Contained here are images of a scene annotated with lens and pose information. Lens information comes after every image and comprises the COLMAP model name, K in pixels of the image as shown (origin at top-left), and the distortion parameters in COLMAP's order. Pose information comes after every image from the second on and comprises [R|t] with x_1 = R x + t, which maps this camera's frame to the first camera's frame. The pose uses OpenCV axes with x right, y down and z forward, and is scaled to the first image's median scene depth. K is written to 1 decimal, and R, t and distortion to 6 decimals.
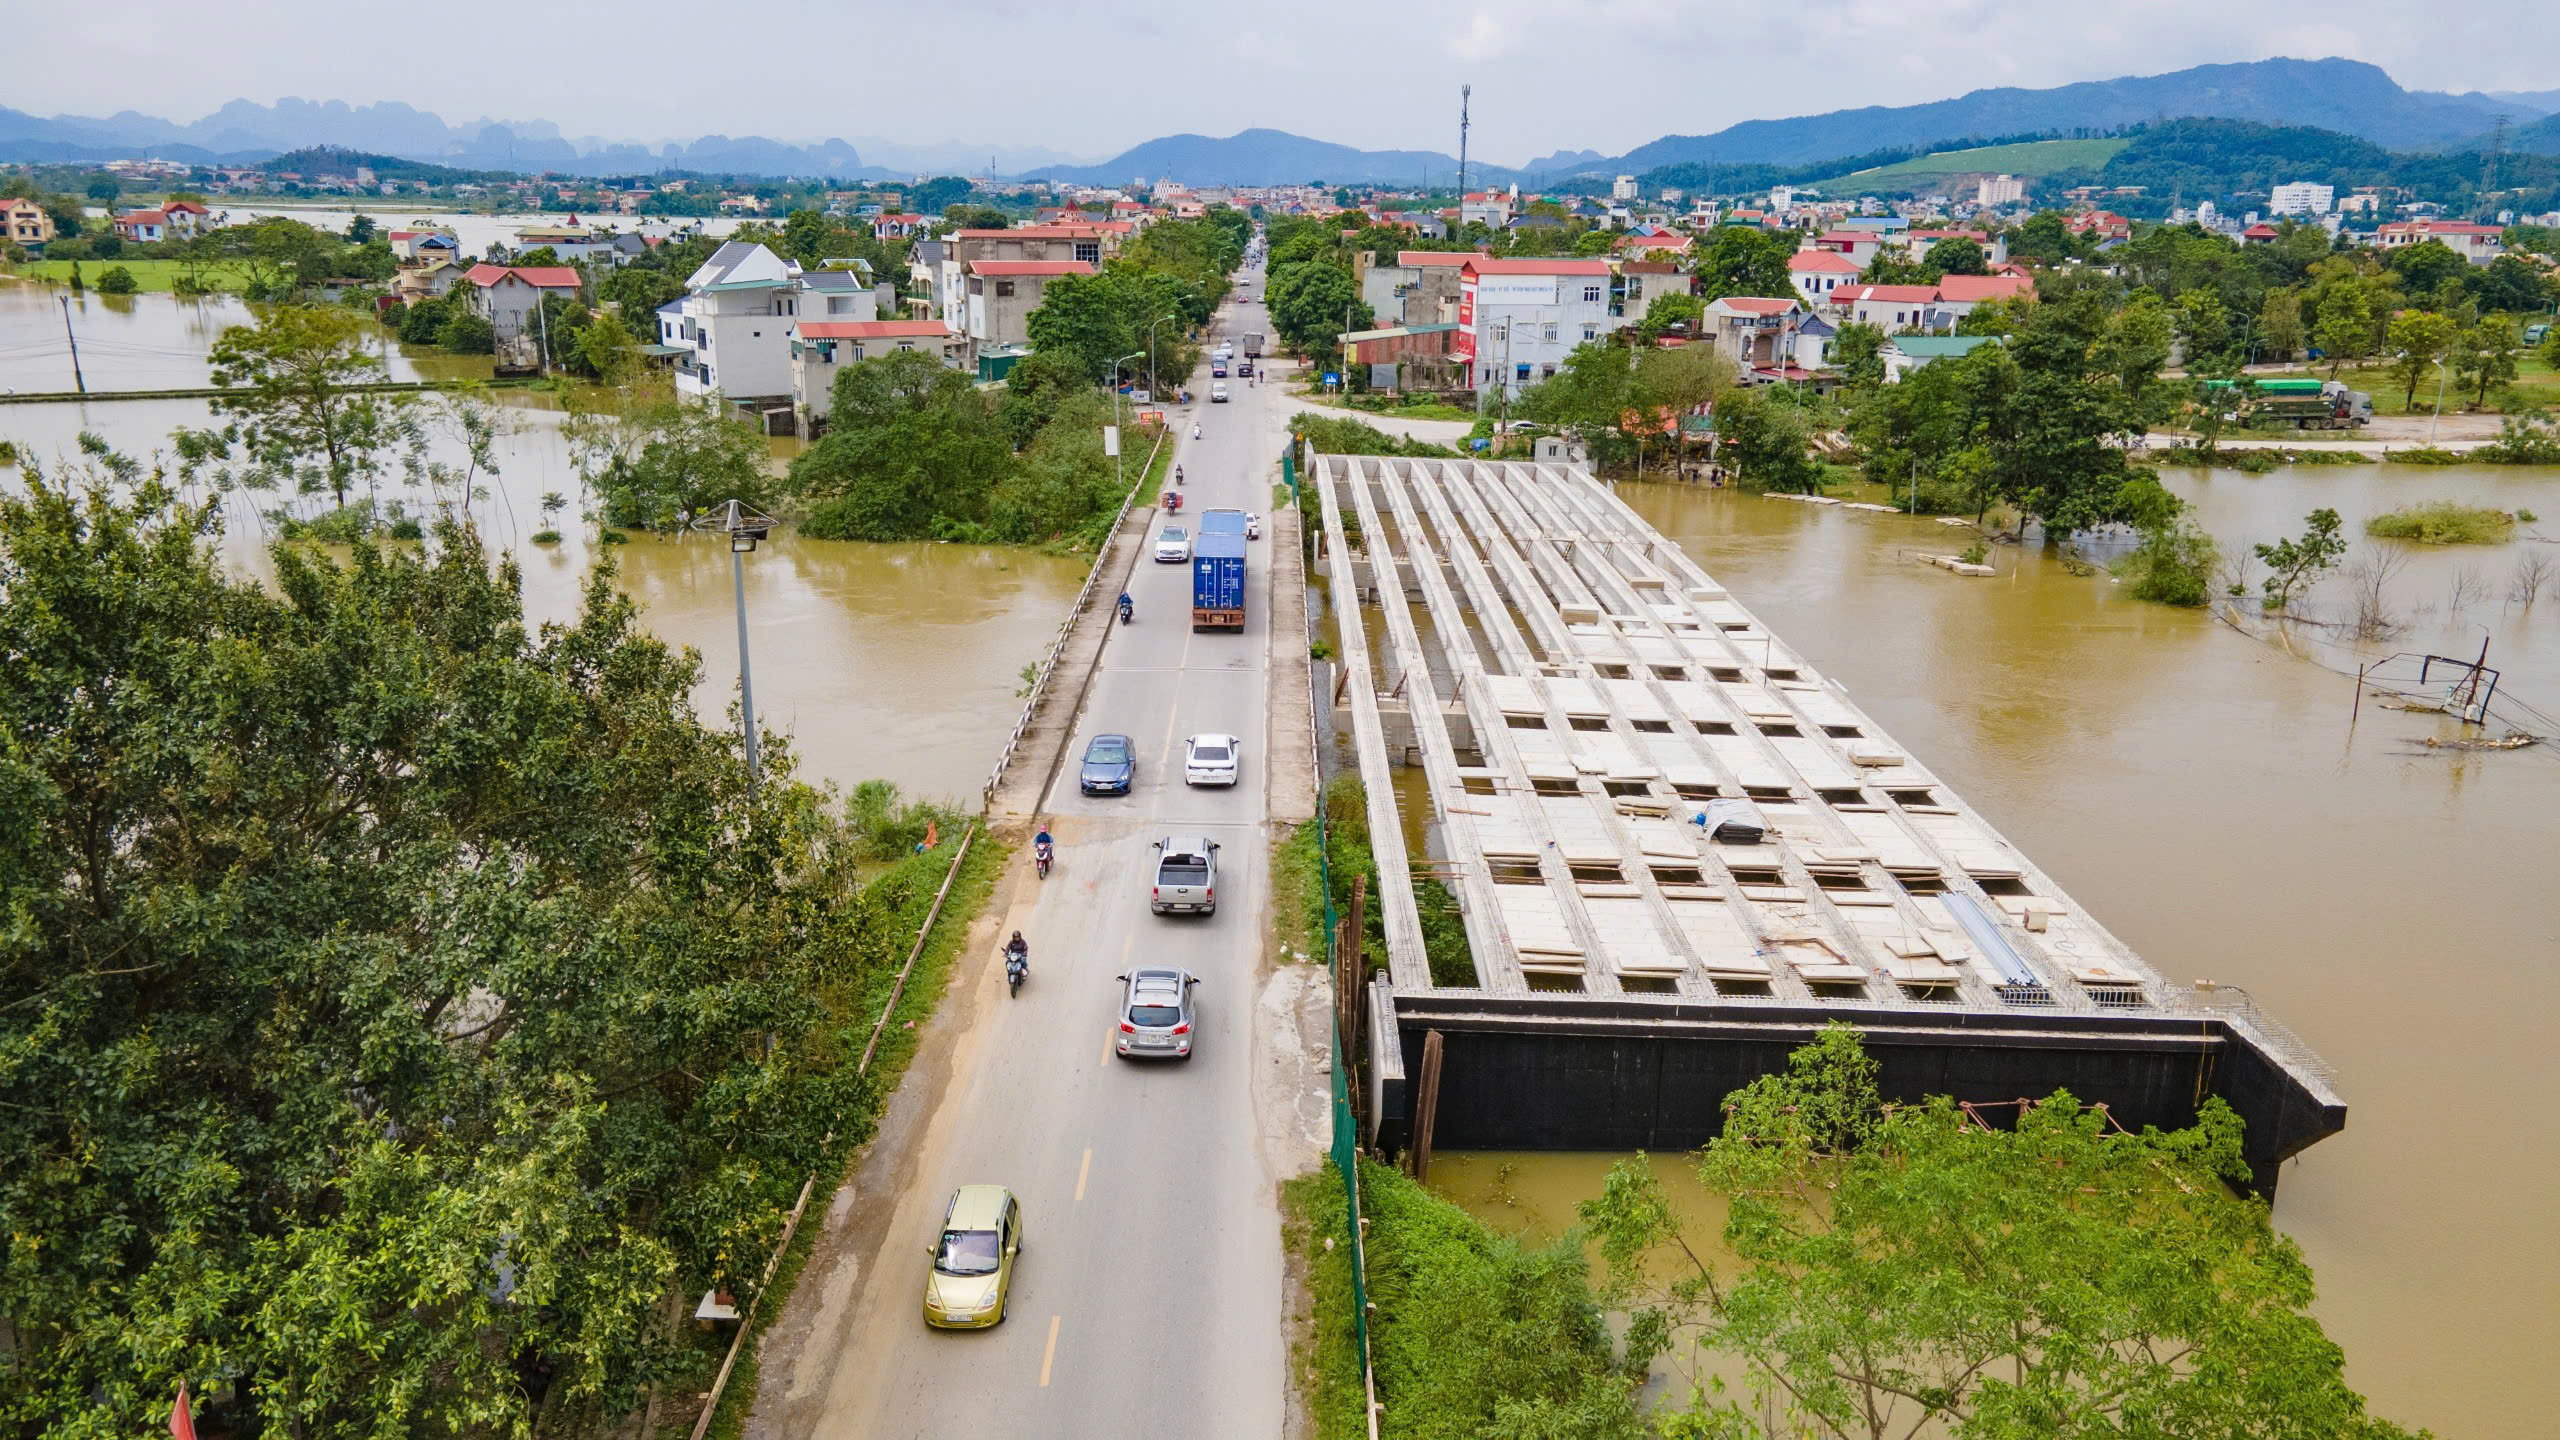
lens RADIAL K [[1889.1, 0, 1288.4], [0, 1889.1, 714.4], [0, 0, 1]] dist [0.031355, 0.015965]
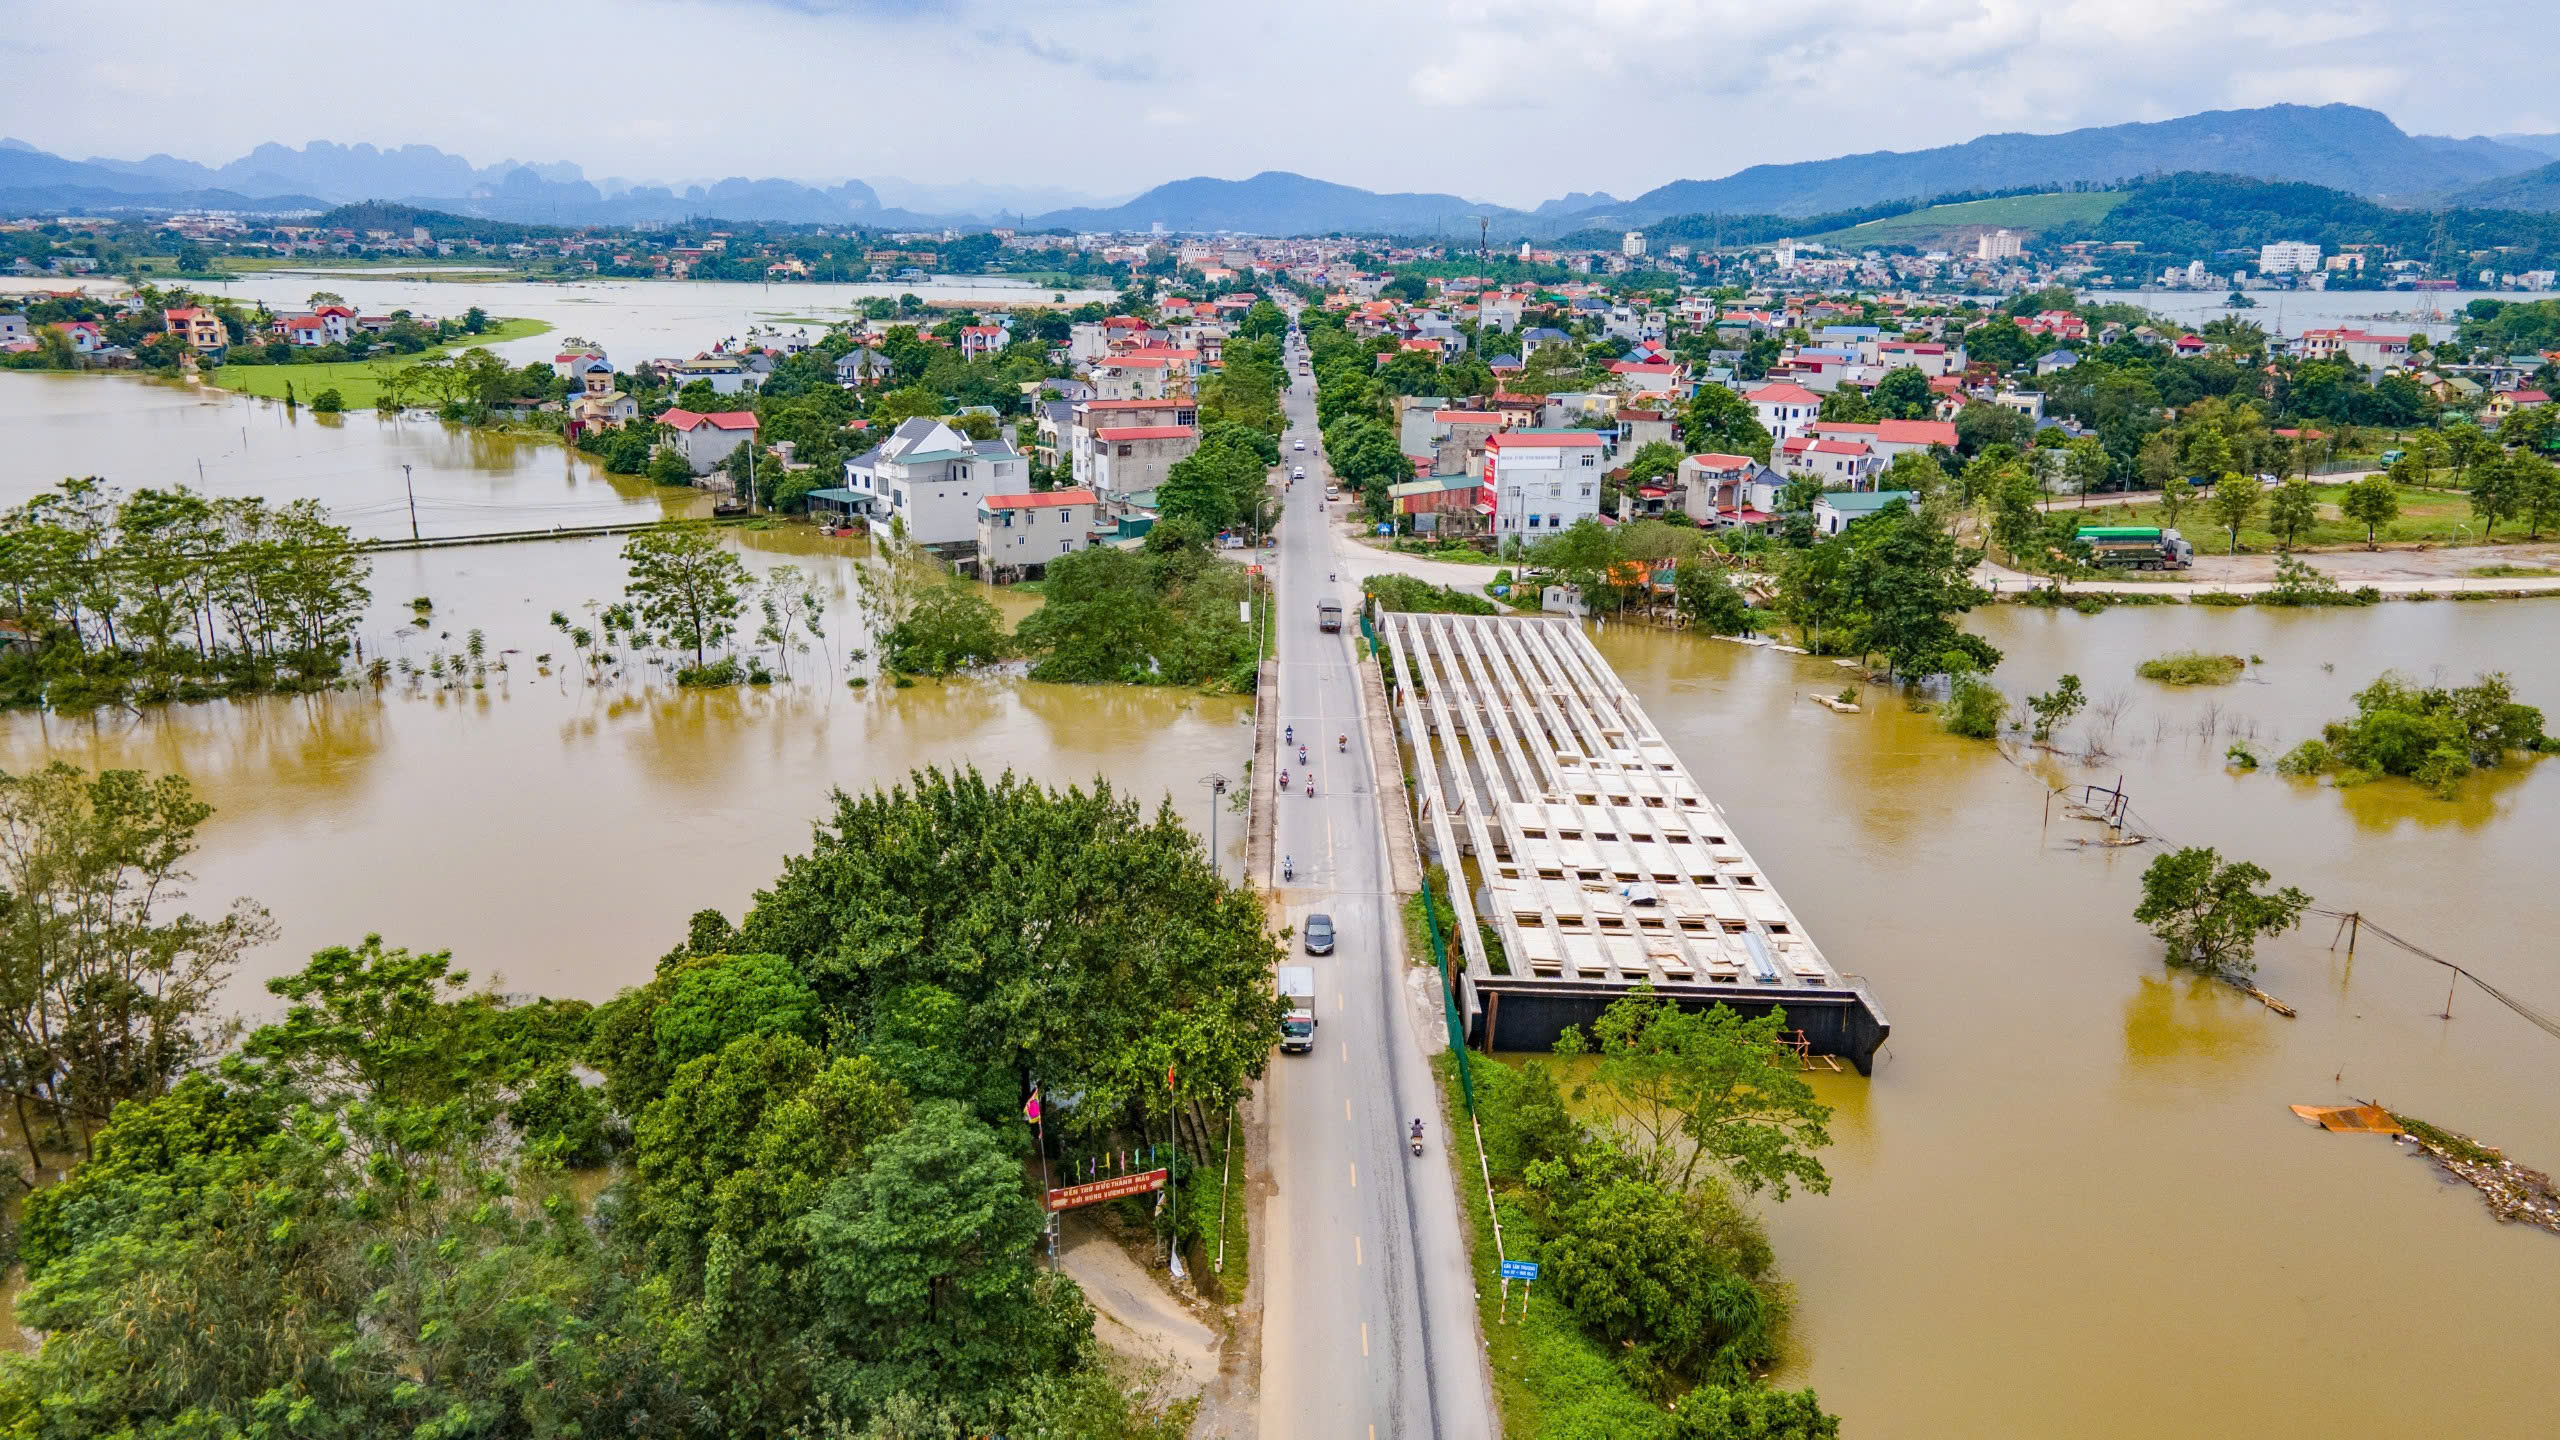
lens RADIAL K [[1889.1, 0, 1283.3], [0, 1889.1, 716.7], [0, 0, 1]] dist [0.031355, 0.015965]
pose [[0.999957, 0.001477, -0.009187, -0.038262], [-0.001633, 0.999854, -0.017000, -0.030821], [0.009160, 0.017014, 0.999813, -0.314882]]
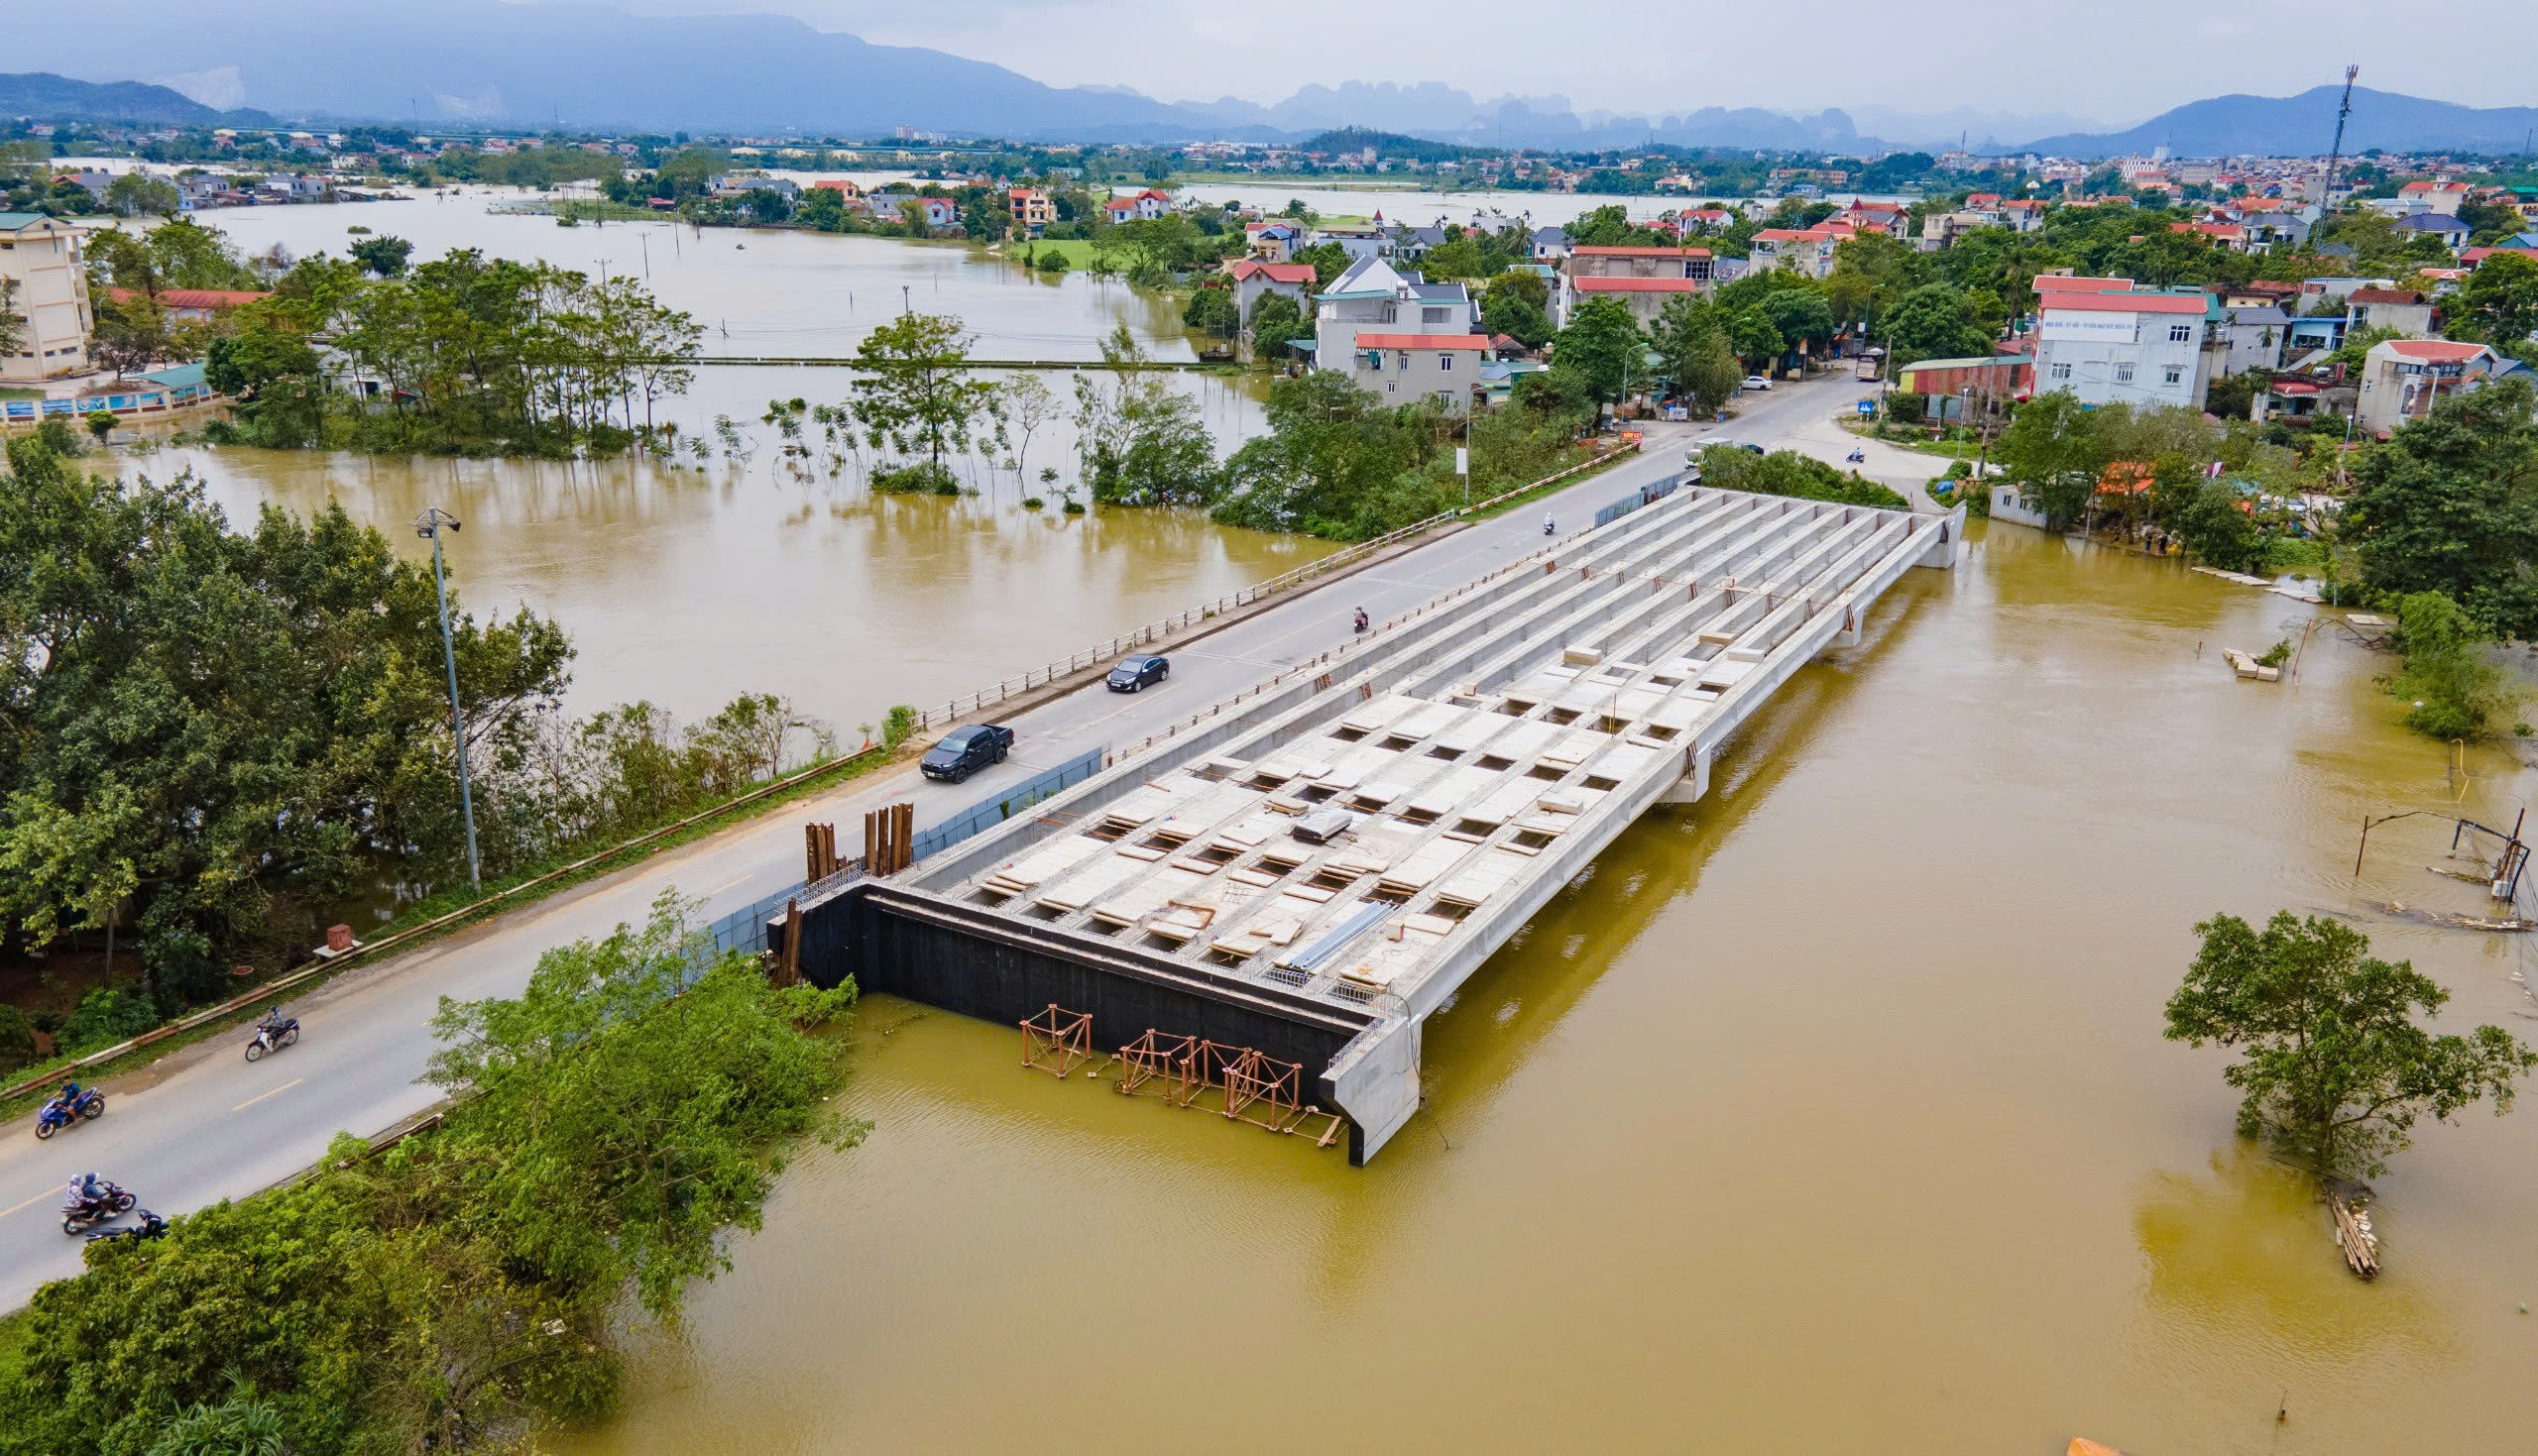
lens RADIAL K [[1880.1, 0, 1275.8], [0, 1880.1, 733.1], [0, 0, 1]] dist [0.042782, 0.018494]
pose [[0.877268, 0.145415, -0.457444, 0.259079], [-0.134279, 0.989305, 0.056969, -0.024051], [0.460836, 0.011448, 0.887412, -0.039316]]
